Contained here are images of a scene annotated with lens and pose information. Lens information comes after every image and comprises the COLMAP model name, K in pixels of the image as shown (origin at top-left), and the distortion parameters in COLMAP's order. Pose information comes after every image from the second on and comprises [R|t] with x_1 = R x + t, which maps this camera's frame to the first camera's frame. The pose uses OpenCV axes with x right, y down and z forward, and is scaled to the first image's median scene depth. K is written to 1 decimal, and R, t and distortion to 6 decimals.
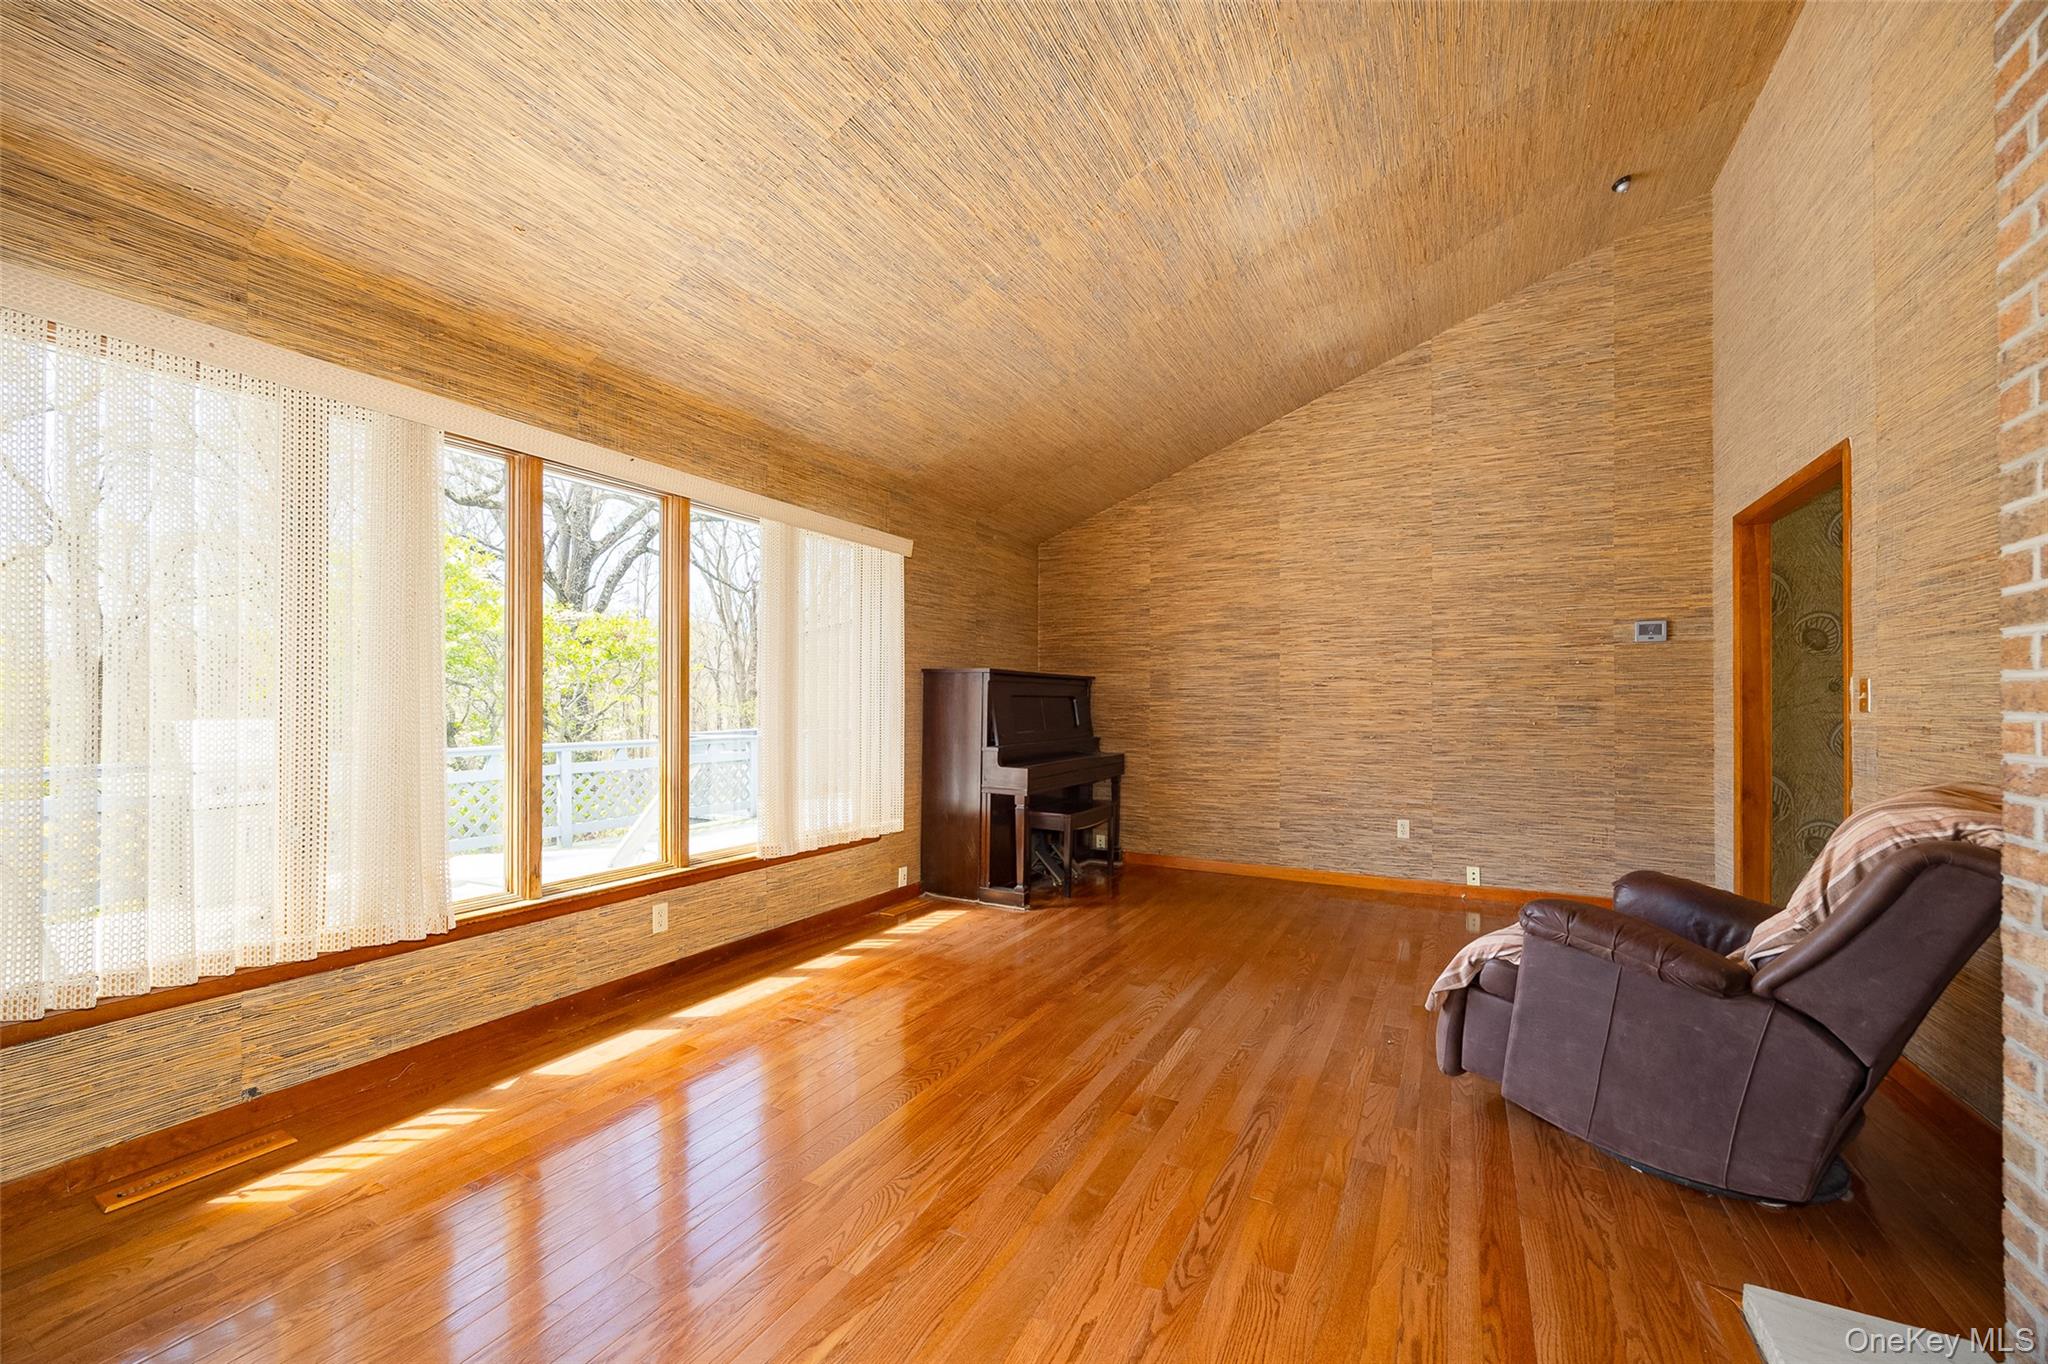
lens RADIAL K [[805.4, 0, 1018.9], [0, 805.4, 697.2], [0, 0, 1]] dist [-0.000273, 0.000016]
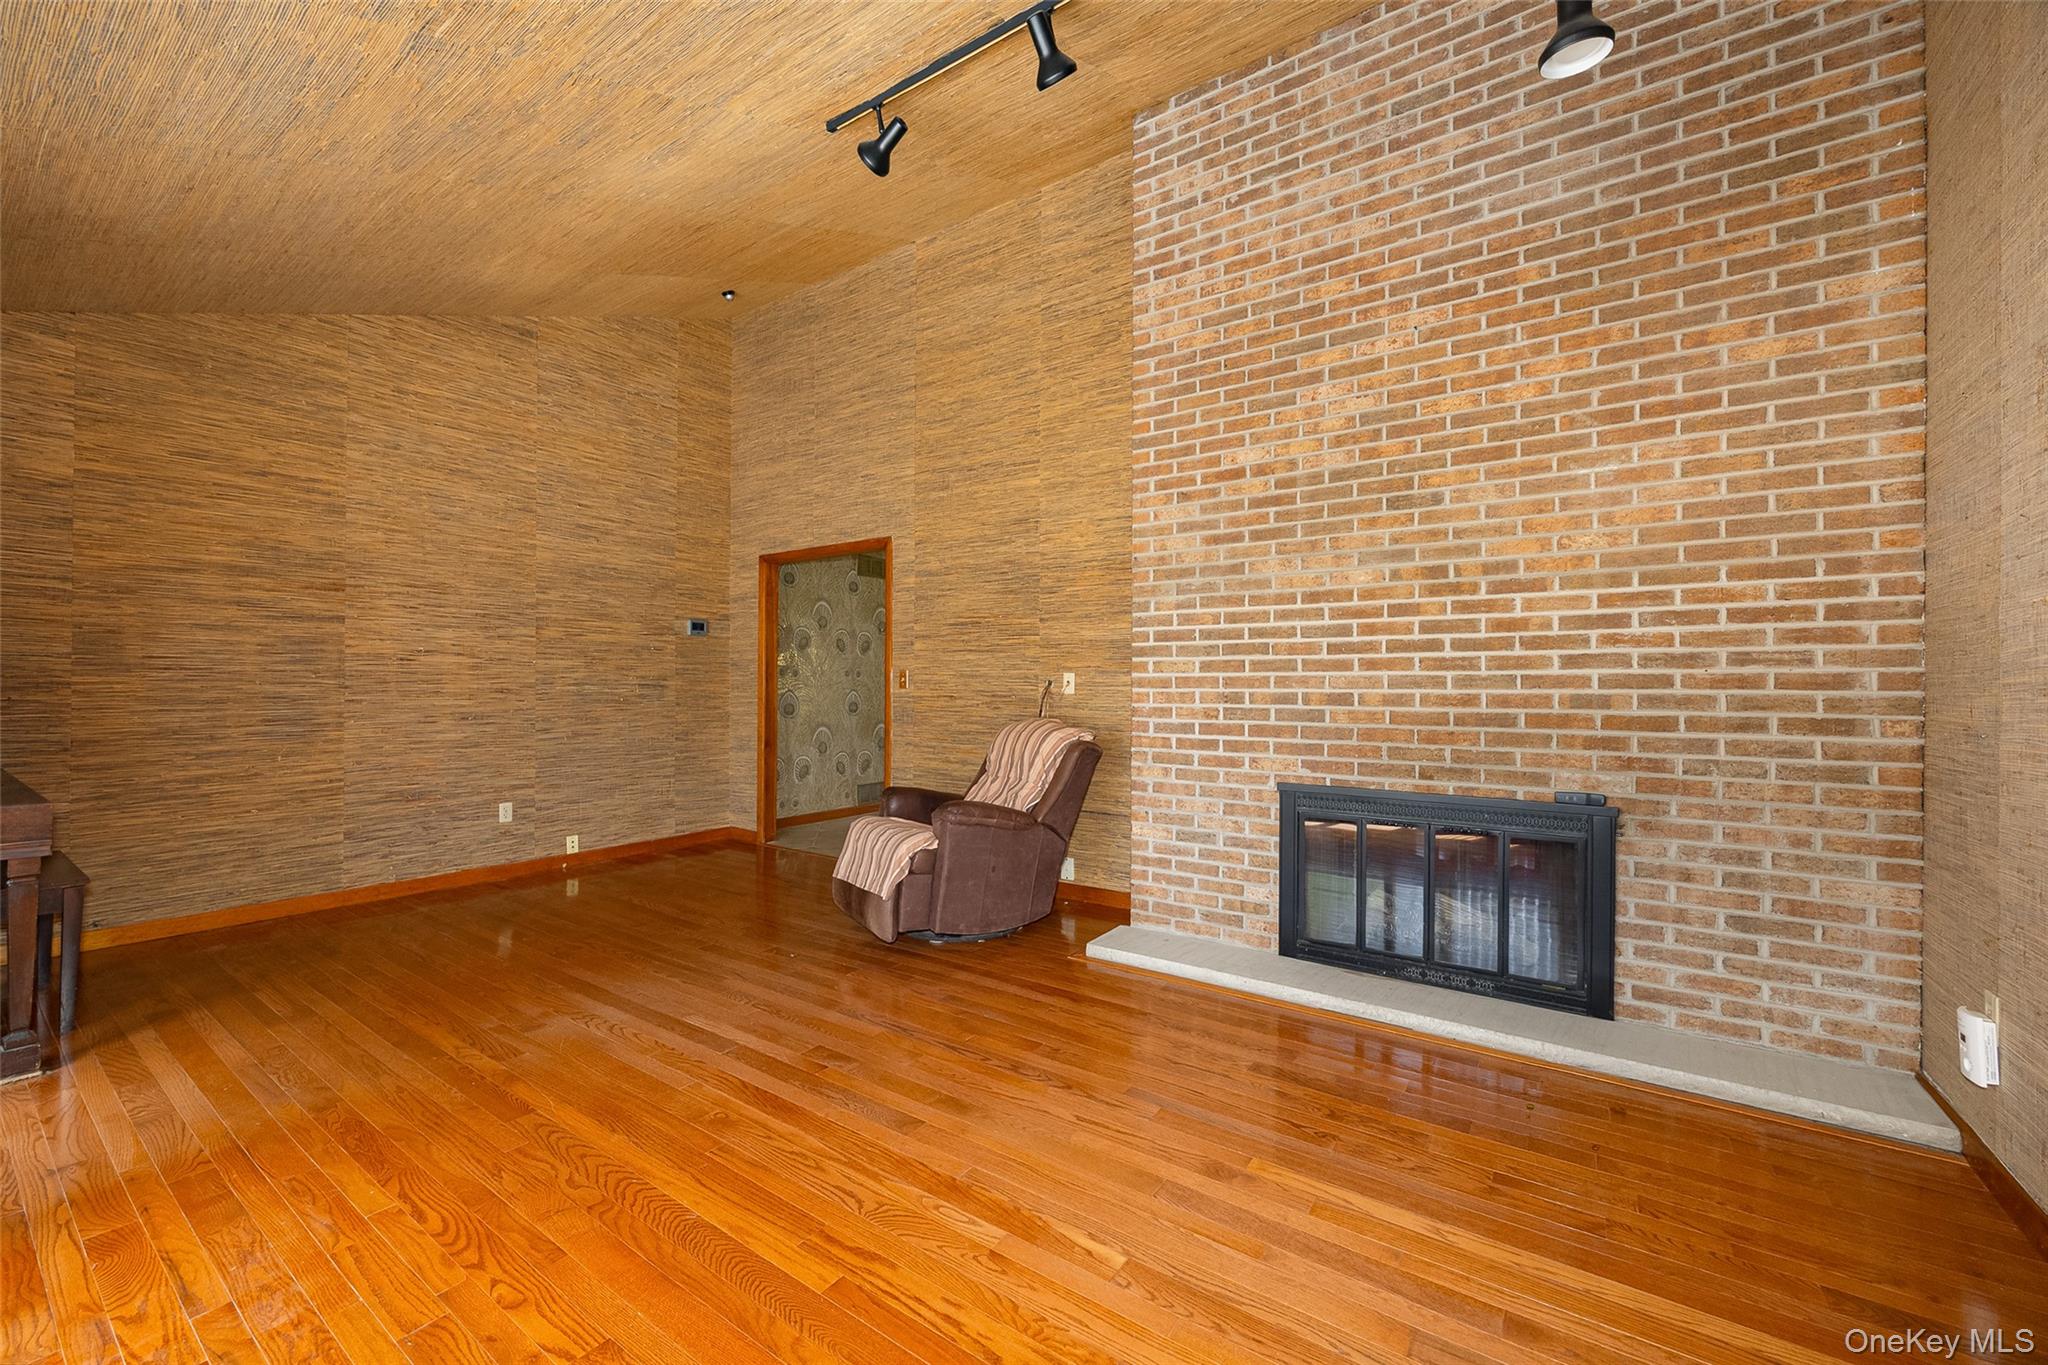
lens RADIAL K [[805.4, 0, 1019.2], [0, 805.4, 679.0], [0, 0, 1]] dist [-0.000273, 0.000016]
pose [[0.106135, 0.006813, 0.994328, -0.422705], [-0.013355, 0.999896, -0.005425, 0.001851], [-0.994262, -0.012703, 0.106215, 0.299370]]
